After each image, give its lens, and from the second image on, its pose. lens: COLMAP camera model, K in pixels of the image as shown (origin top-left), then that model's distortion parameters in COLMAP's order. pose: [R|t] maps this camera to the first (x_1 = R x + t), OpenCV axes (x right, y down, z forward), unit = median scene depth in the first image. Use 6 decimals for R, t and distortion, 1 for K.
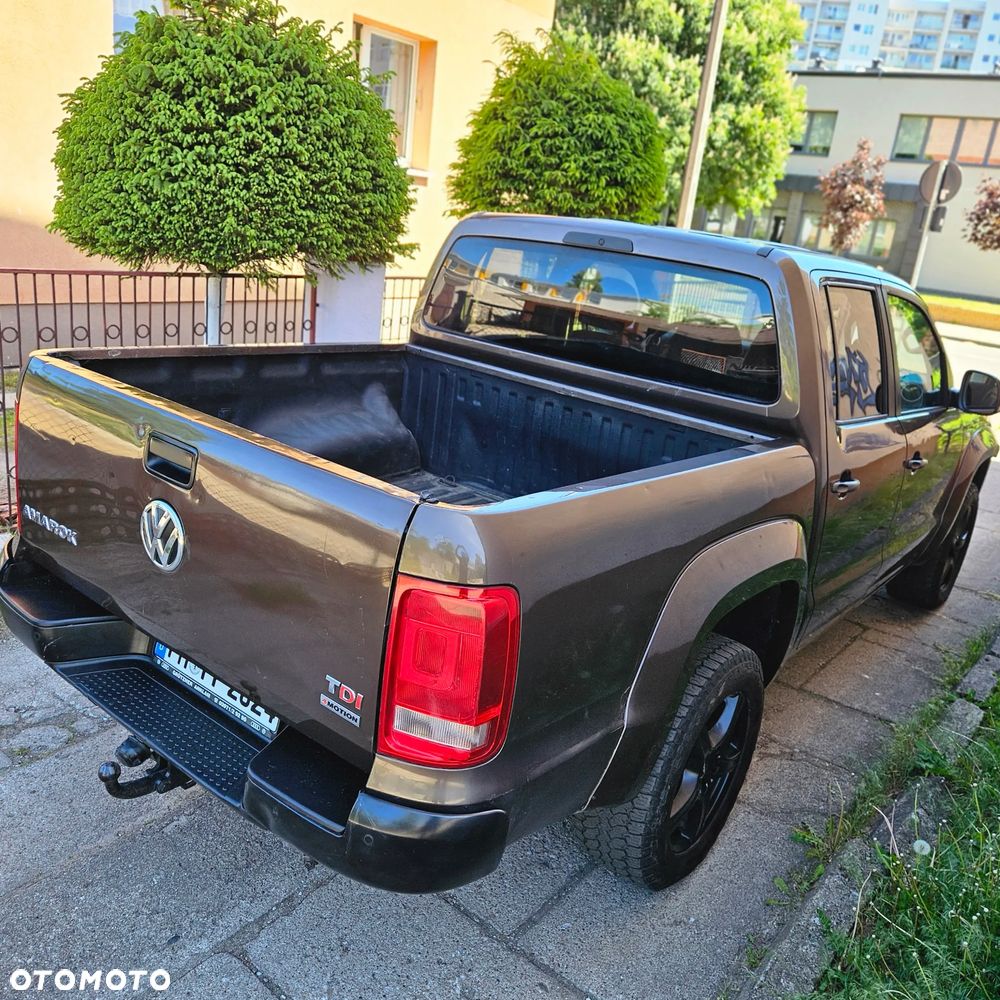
lens RADIAL K [[898.6, 0, 500.0], [0, 898.6, 500.0], [0, 0, 1]] dist [0.069256, -0.062493]
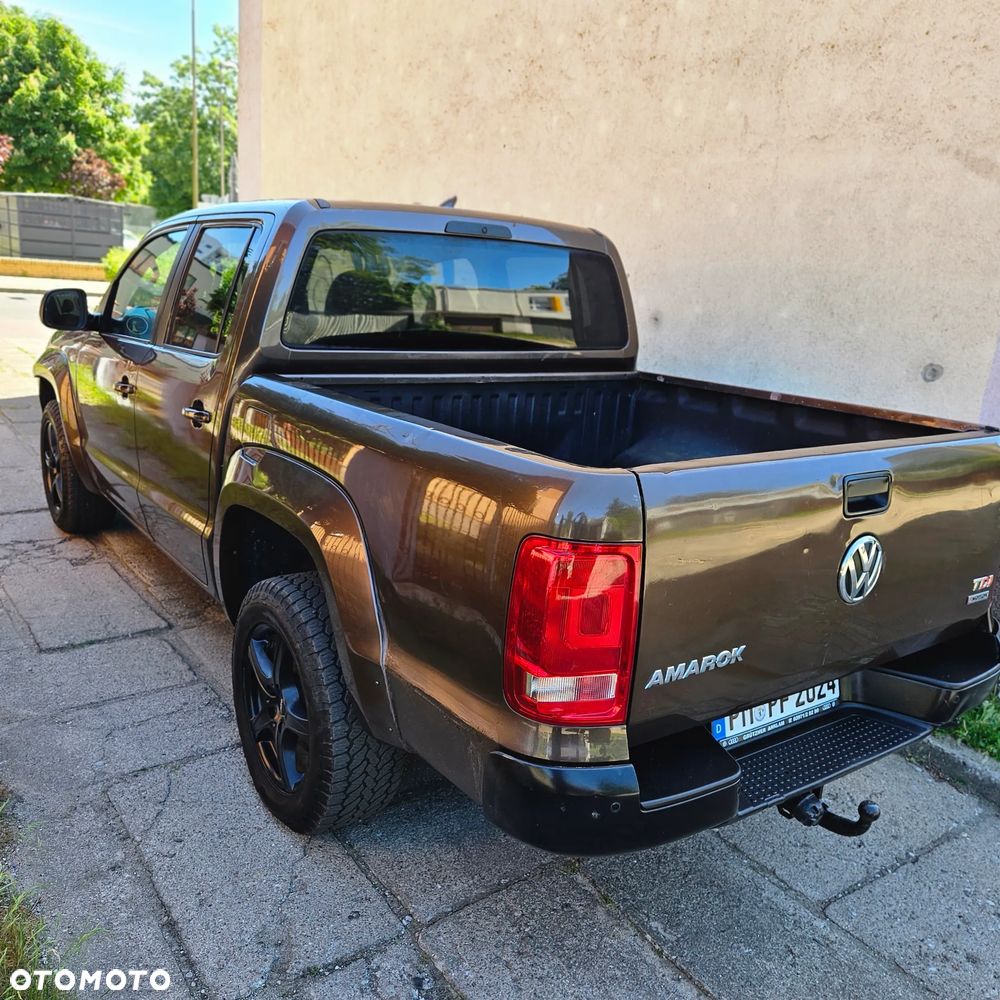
lens RADIAL K [[906.0, 0, 506.9], [0, 906.0, 512.8], [0, 0, 1]] dist [0.056468, -0.056793]
pose [[0.275423, -0.350033, 0.895332, -0.694564], [0.257057, 0.924256, 0.282264, -0.207269], [-0.926317, 0.152410, 0.344540, 0.504049]]
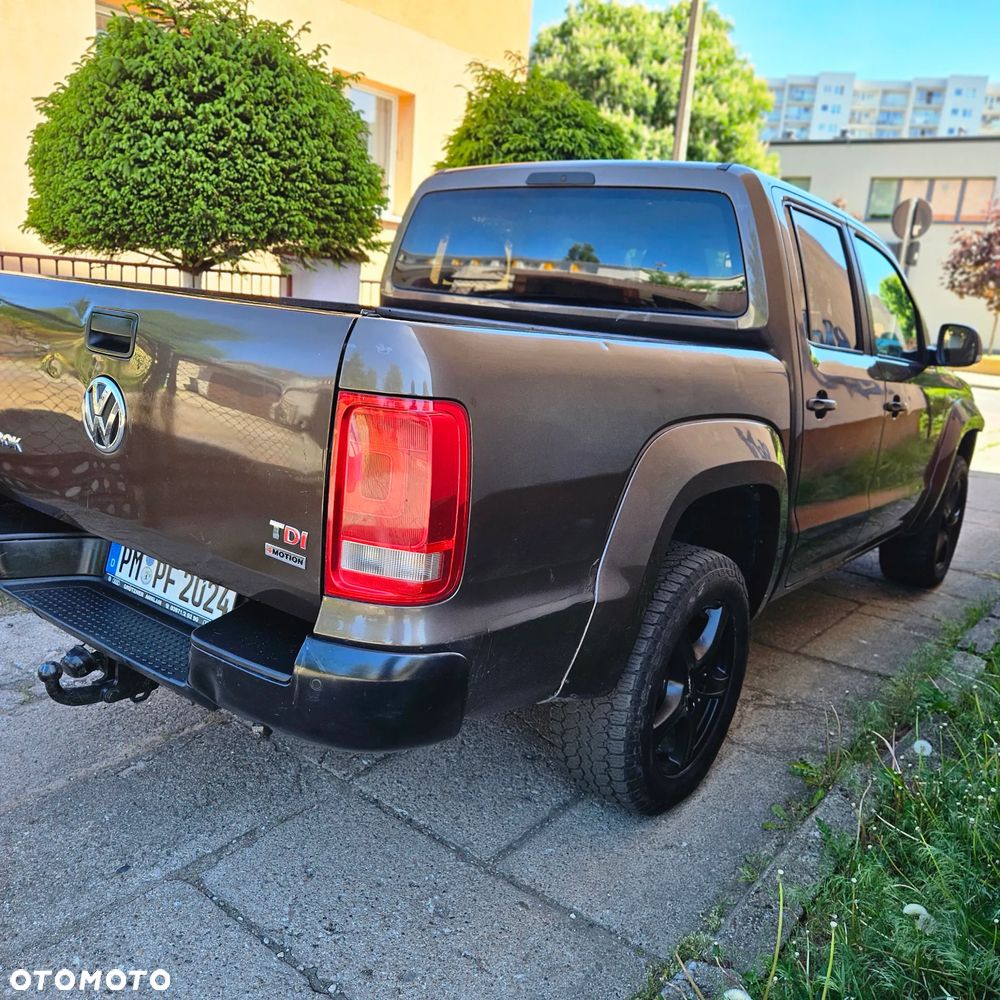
lens RADIAL K [[898.6, 0, 500.0], [0, 898.6, 500.0], [0, 0, 1]] dist [0.069256, -0.062493]
pose [[0.999366, -0.035484, 0.002868, 0.019725], [0.035599, 0.995688, -0.085660, 0.113666], [0.000184, 0.085708, 0.996320, 0.025919]]
